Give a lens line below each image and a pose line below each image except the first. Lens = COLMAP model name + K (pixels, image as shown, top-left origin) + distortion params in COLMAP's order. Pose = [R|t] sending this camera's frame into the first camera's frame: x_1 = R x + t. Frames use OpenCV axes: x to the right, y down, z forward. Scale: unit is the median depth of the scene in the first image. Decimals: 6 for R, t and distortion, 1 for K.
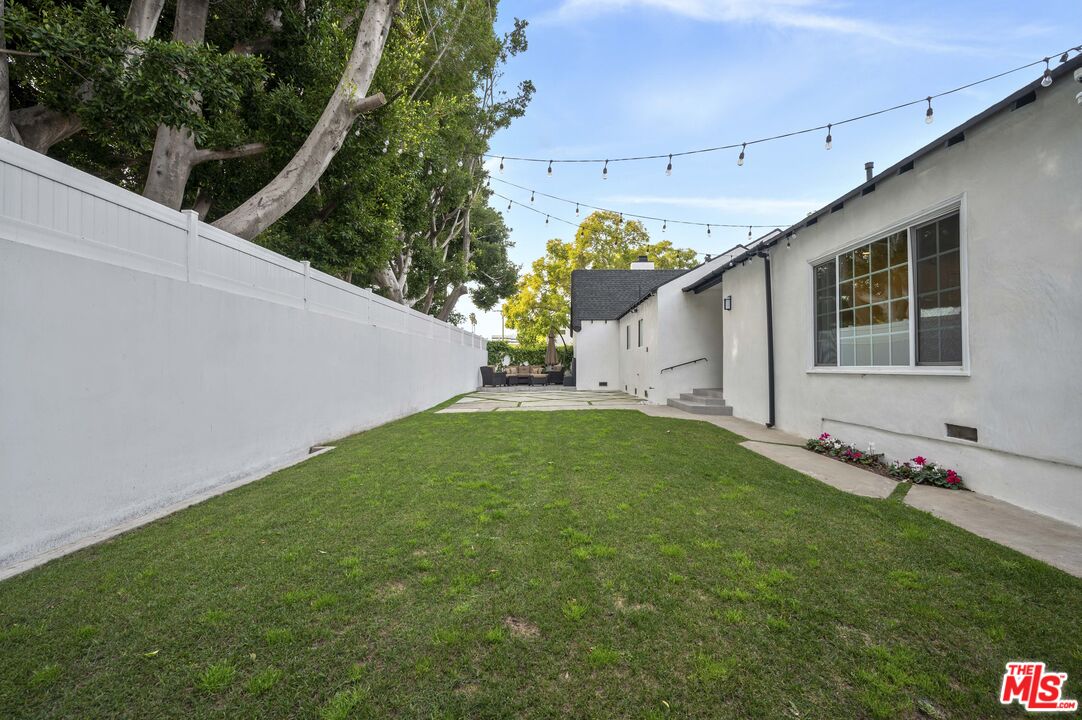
lens RADIAL K [[480.9, 0, 541.0], [0, 480.9, 360.0], [0, 0, 1]] dist [0.000844, 0.000072]
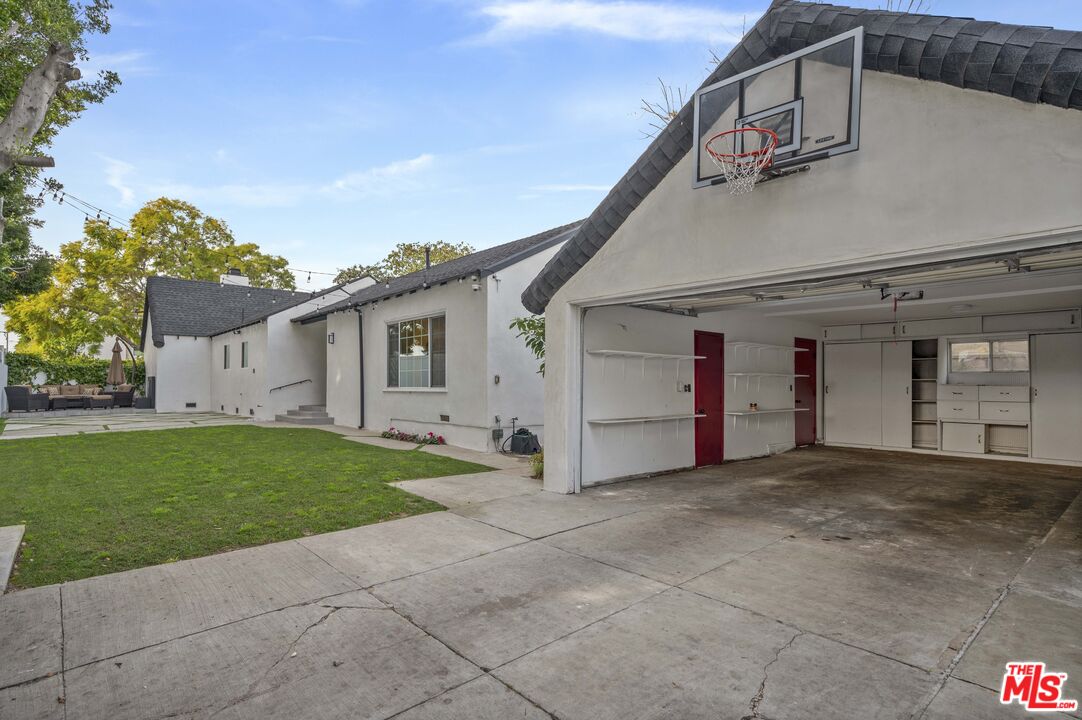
lens RADIAL K [[524.2, 0, 542.1], [0, 524.2, 377.6], [0, 0, 1]] dist [-0.015073, -0.000159]
pose [[0.713838, 0.009745, 0.700243, -0.118115], [-0.009676, 0.999945, -0.004053, -0.007051], [-0.700244, -0.003883, 0.713893, -0.250324]]
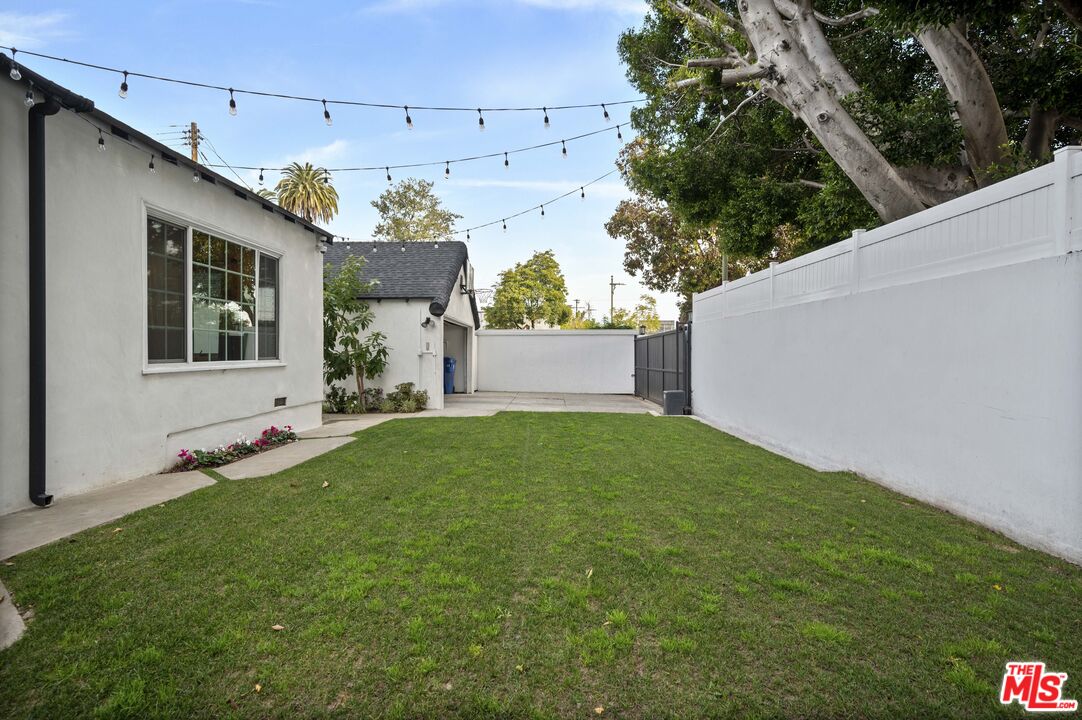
lens RADIAL K [[441.7, 0, 541.0], [0, 441.7, 360.0], [0, 0, 1]] dist [0.000512, 0.000232]
pose [[-0.999984, 0.004385, -0.003630, 0.007073], [0.004370, 0.999983, 0.003890, 0.002947], [0.003647, 0.003874, -0.999986, 0.611152]]
